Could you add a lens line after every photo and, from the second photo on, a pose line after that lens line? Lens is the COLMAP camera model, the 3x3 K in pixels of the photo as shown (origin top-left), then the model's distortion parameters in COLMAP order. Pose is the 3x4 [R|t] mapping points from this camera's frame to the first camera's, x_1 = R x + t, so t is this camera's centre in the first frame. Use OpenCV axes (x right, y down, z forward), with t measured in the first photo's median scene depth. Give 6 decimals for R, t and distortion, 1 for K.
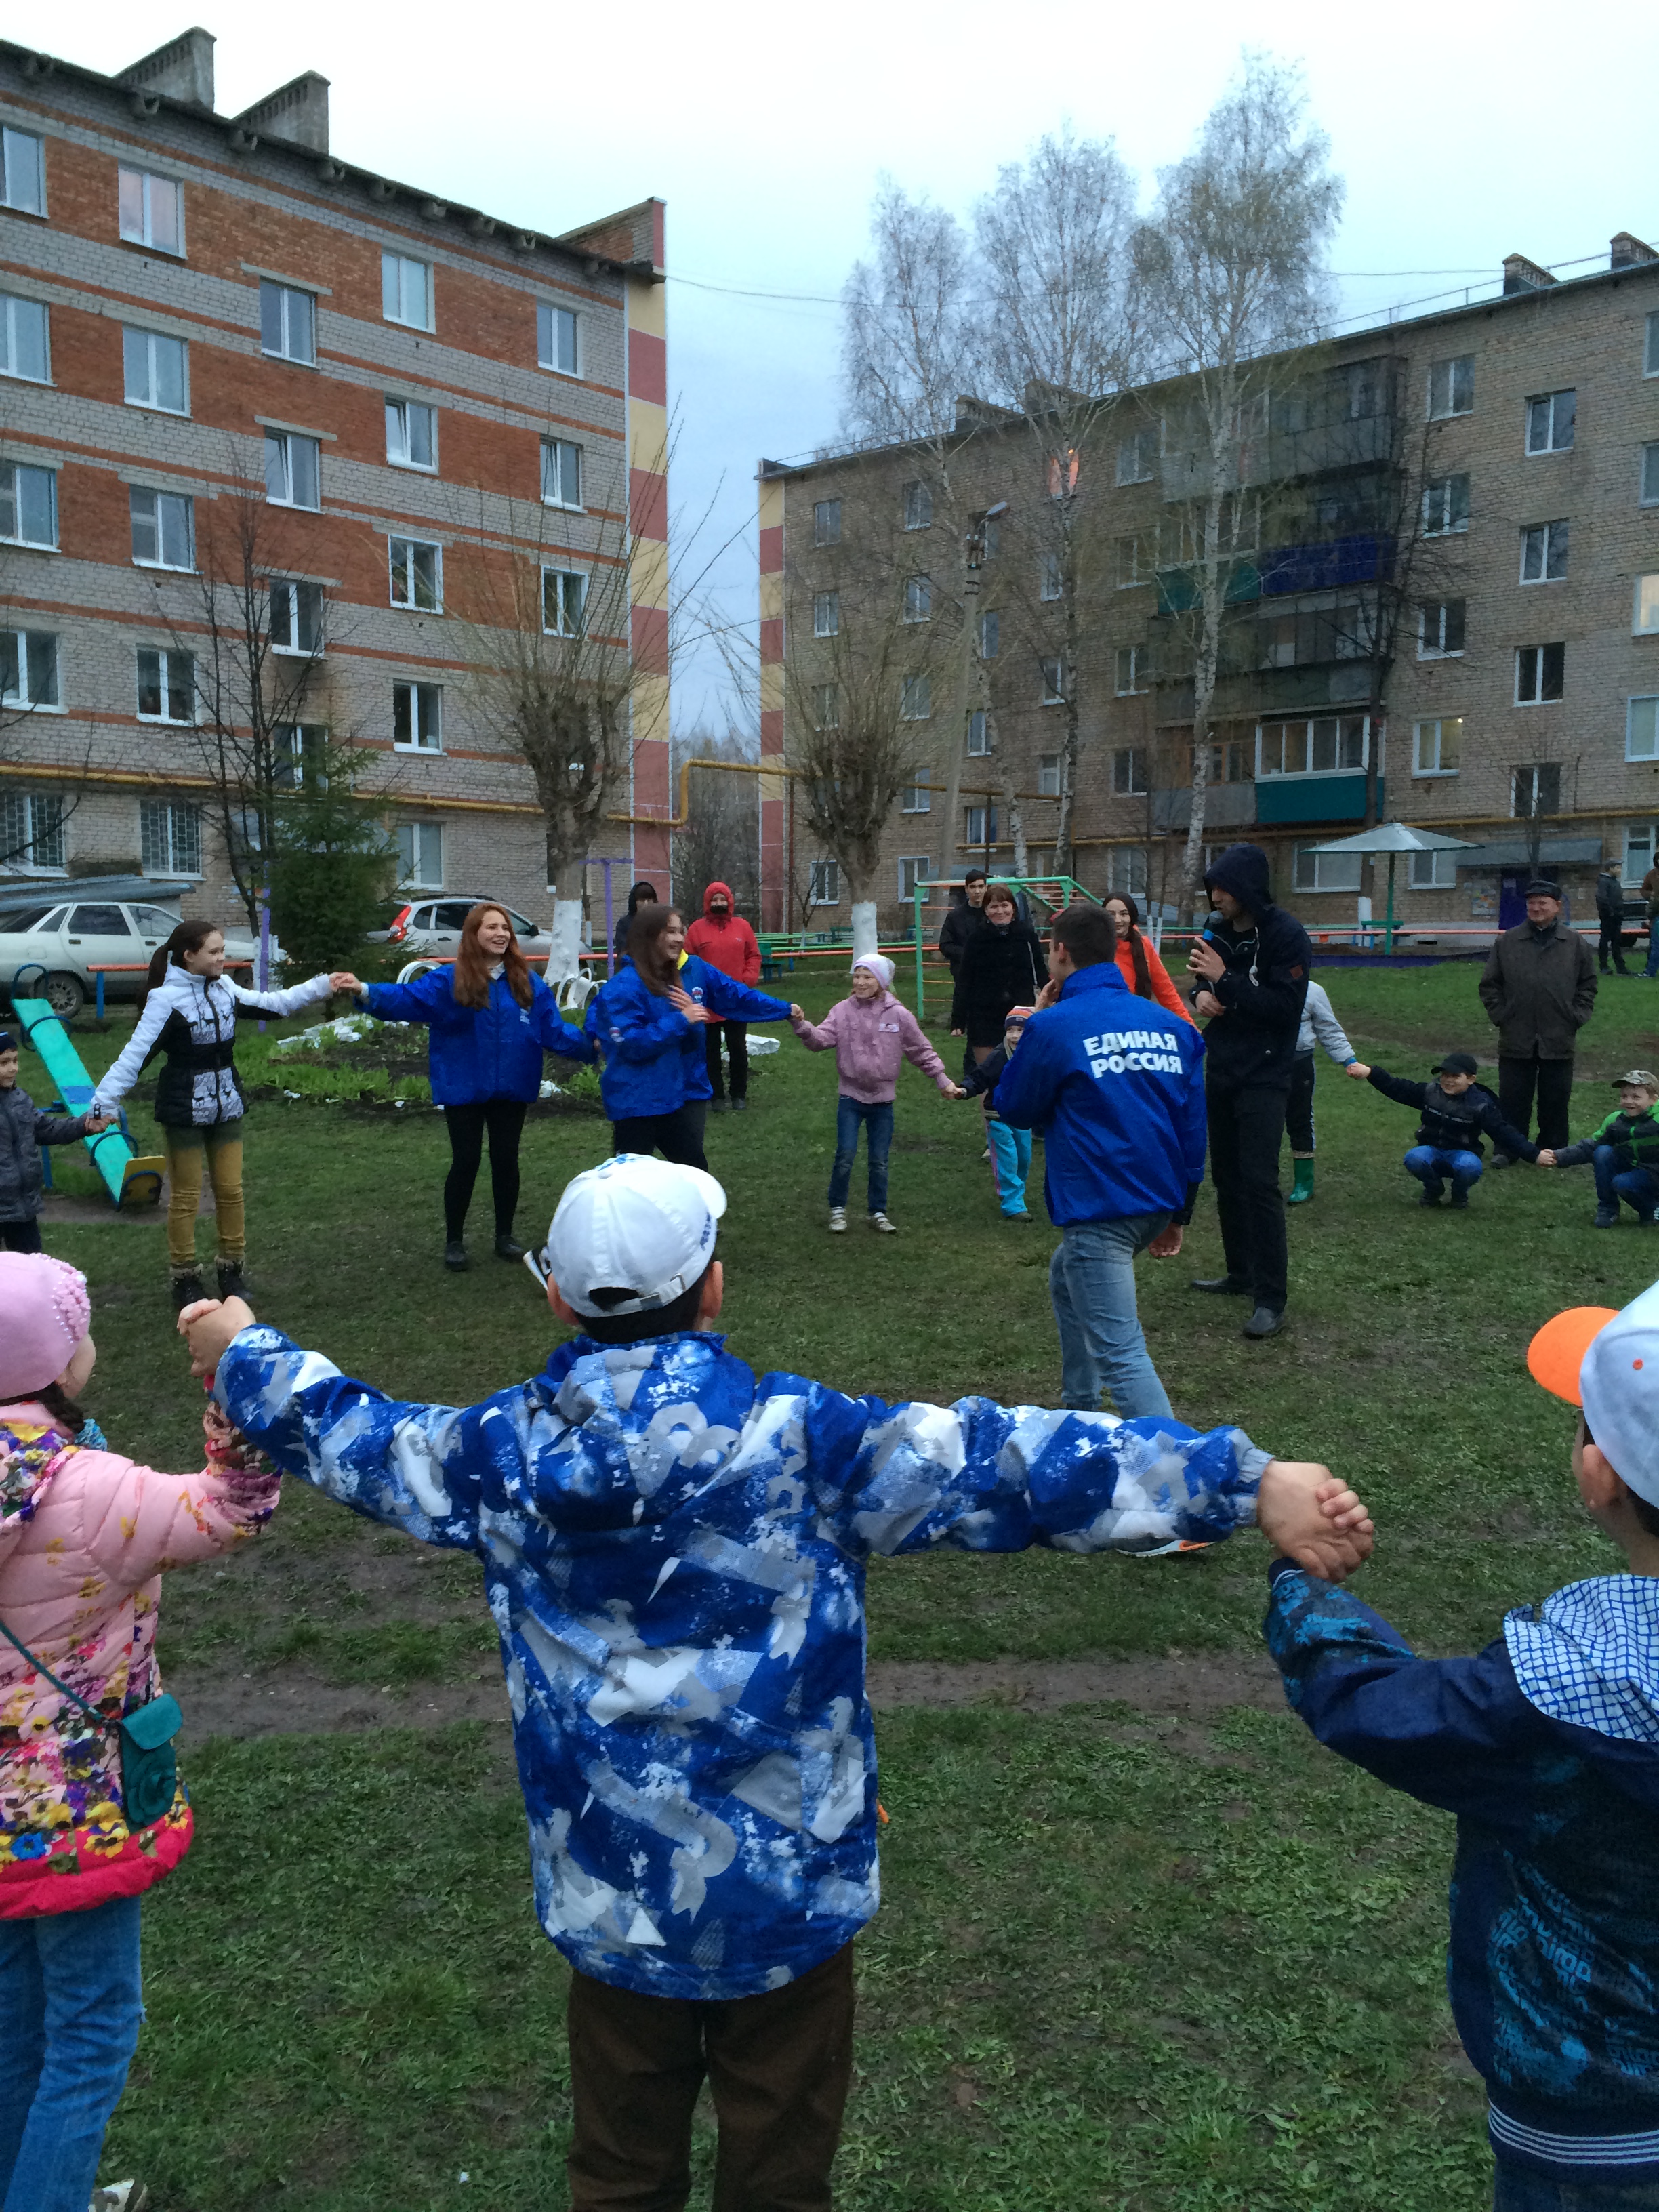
lens RADIAL K [[1900.9, 0, 819.7], [0, 1900.9, 1103.3], [0, 0, 1]] dist [0.096080, -0.118930]
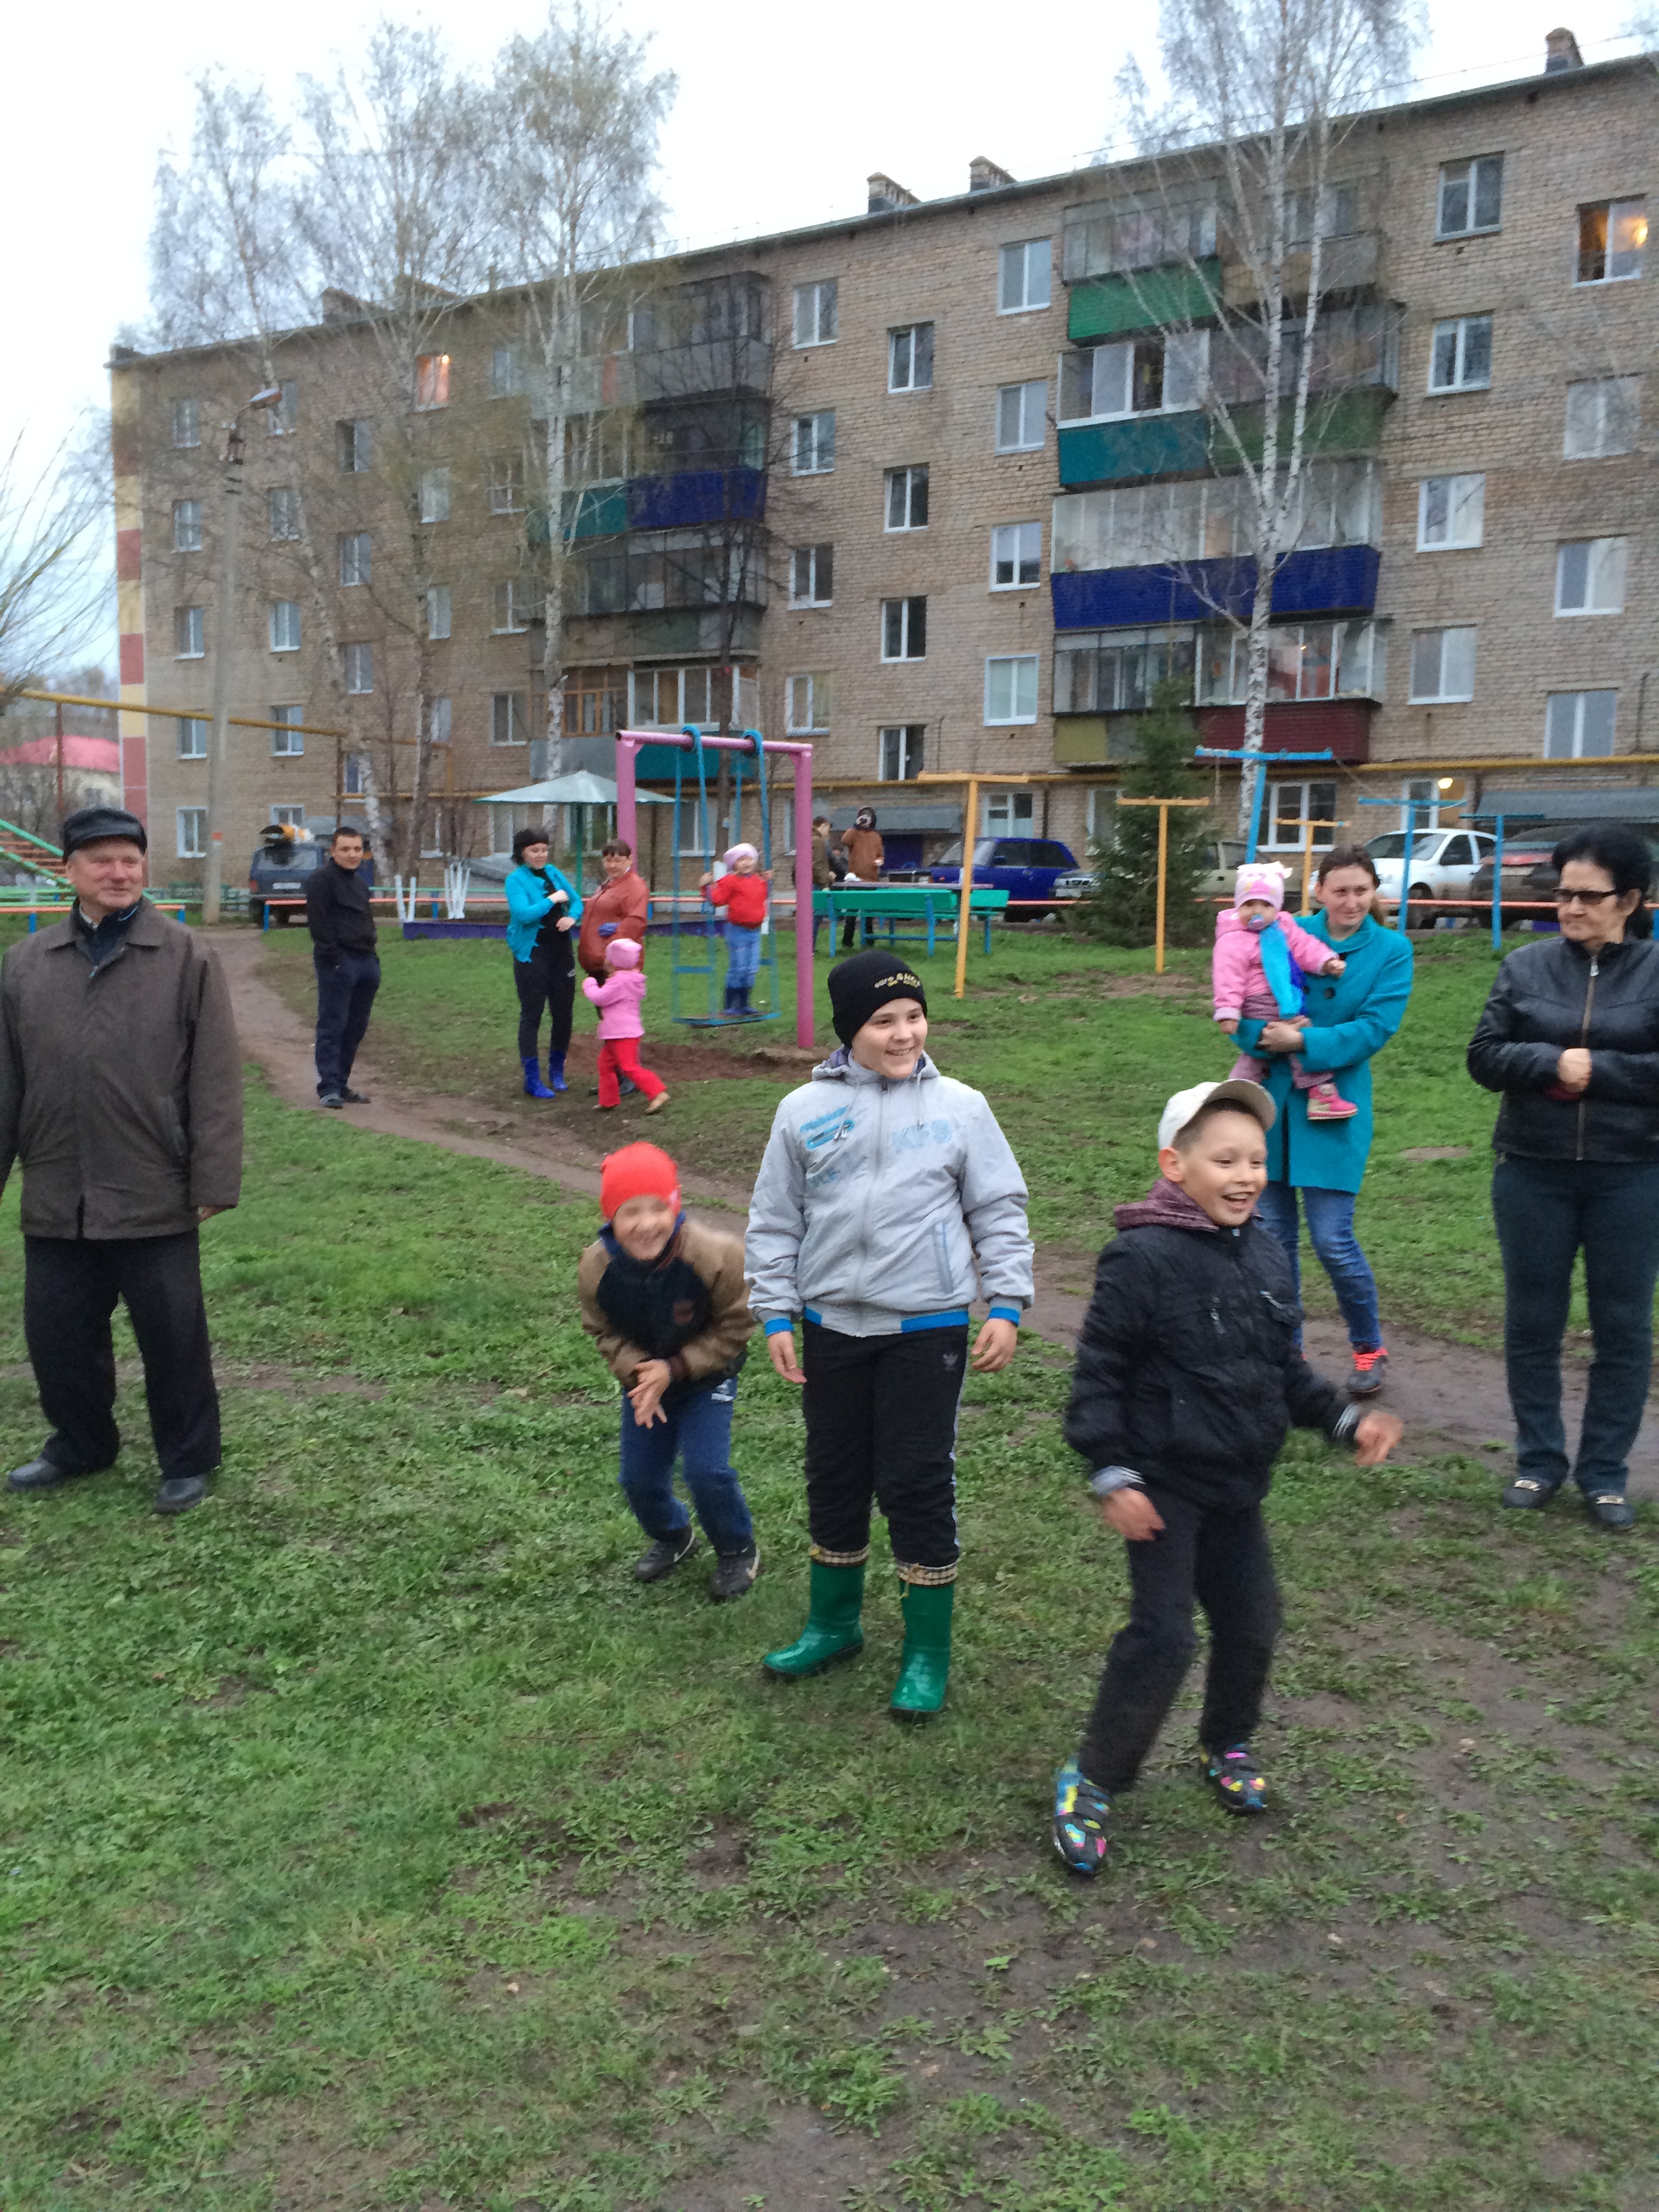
lens RADIAL K [[1900.9, 0, 819.7], [0, 1900.9, 1103.3], [0, 0, 1]] dist [0.096080, -0.118930]
pose [[0.978778, -0.006706, 0.204816, 0.137771], [0.002696, 0.999799, 0.019853, -0.009600], [-0.204908, -0.018880, 0.978599, 0.088999]]
